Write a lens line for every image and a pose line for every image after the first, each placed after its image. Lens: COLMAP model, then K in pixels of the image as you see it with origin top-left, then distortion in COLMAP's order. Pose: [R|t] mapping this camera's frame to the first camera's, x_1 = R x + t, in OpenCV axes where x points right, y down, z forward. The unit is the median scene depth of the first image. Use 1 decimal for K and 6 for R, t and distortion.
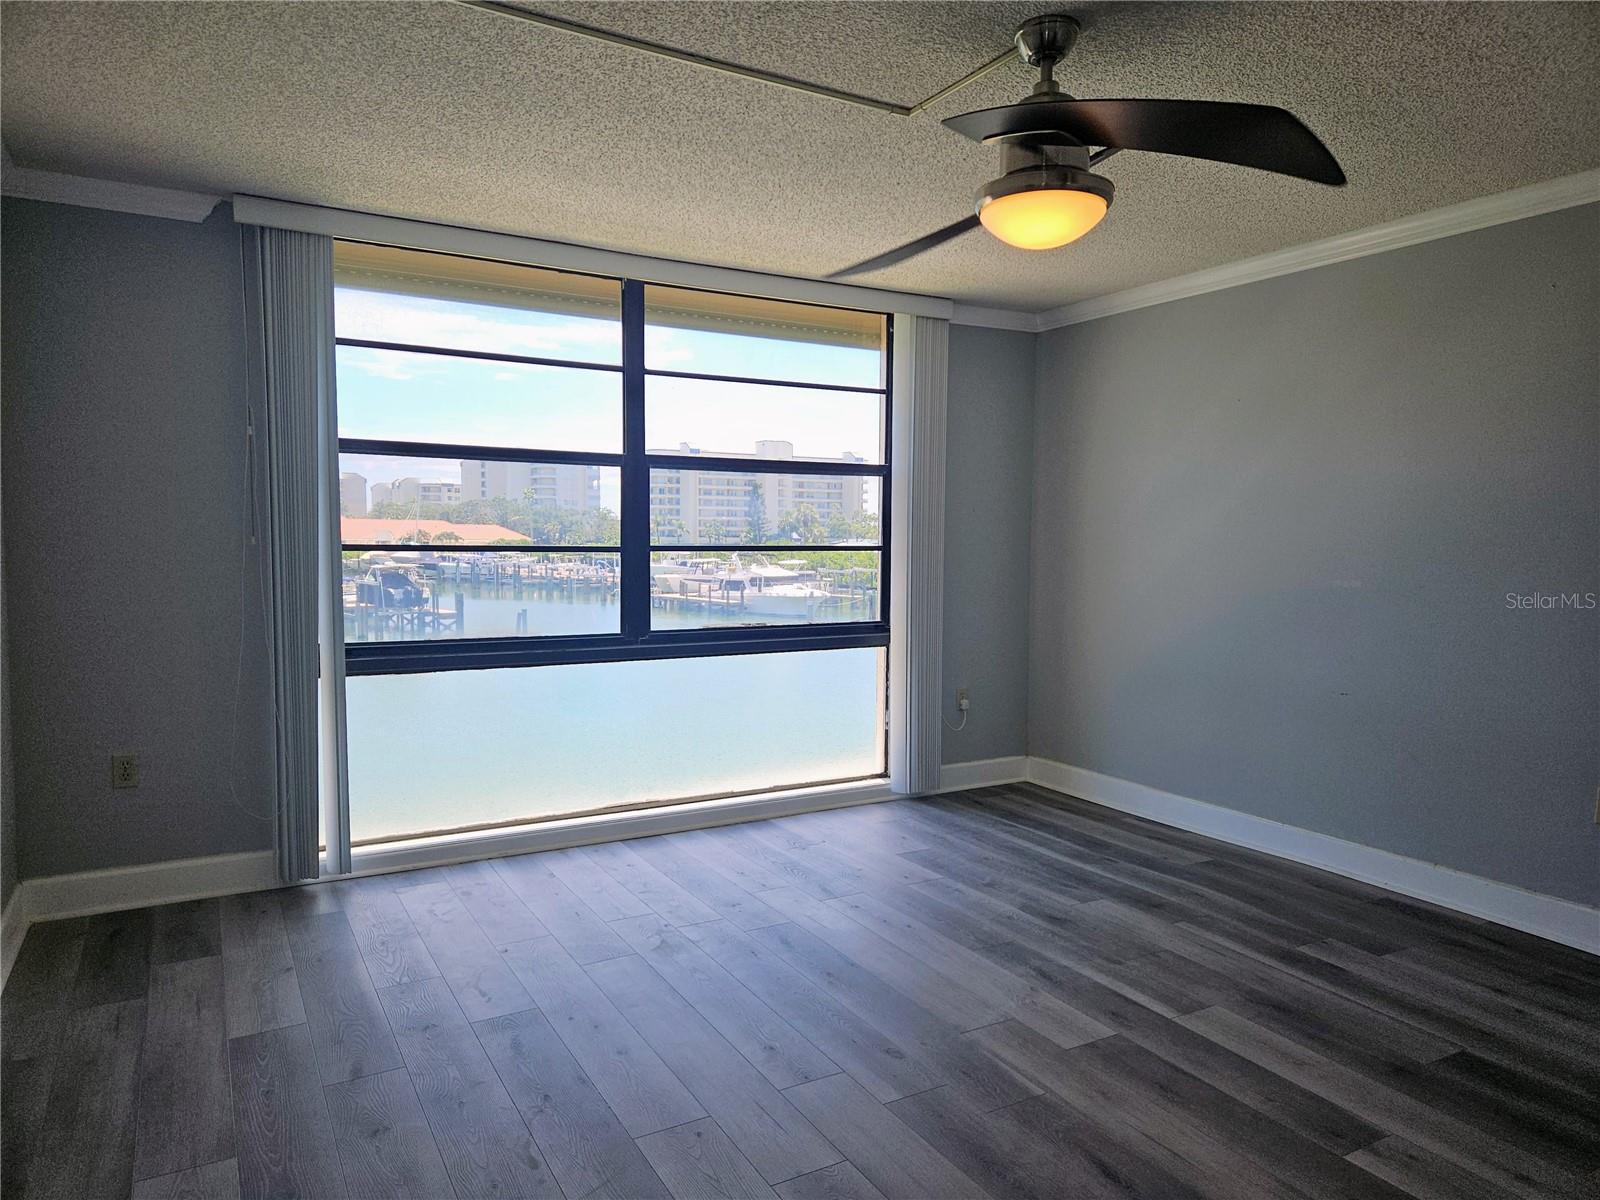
lens RADIAL K [[1064.2, 0, 805.5], [0, 1064.2, 604.6], [0, 0, 1]] dist [0.085727, -0.074924]
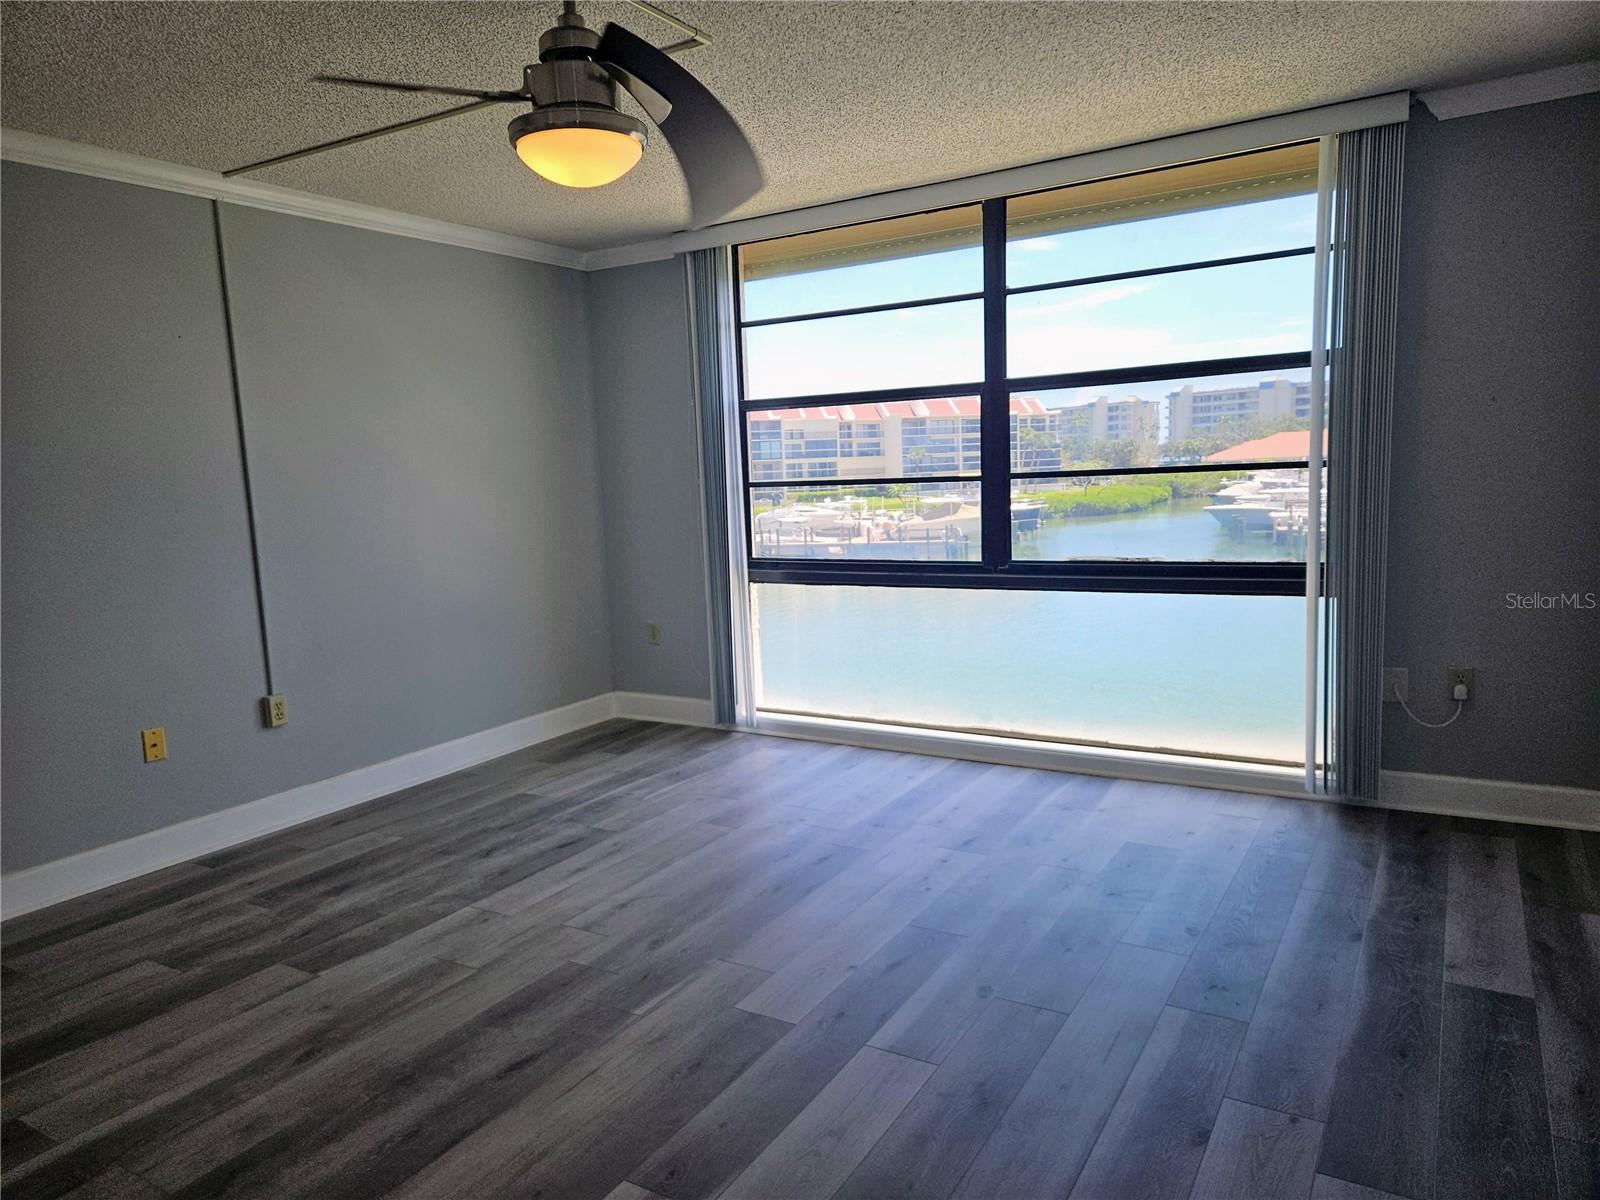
lens RADIAL K [[1077.9, 0, 802.0], [0, 1077.9, 612.6], [0, 0, 1]] dist [0.096707, -0.084214]
pose [[0.485455, 0.090144, -0.869602, 0.706410], [-0.015010, 0.995383, 0.094803, -0.021553], [0.874133, -0.032970, 0.484566, 0.384933]]
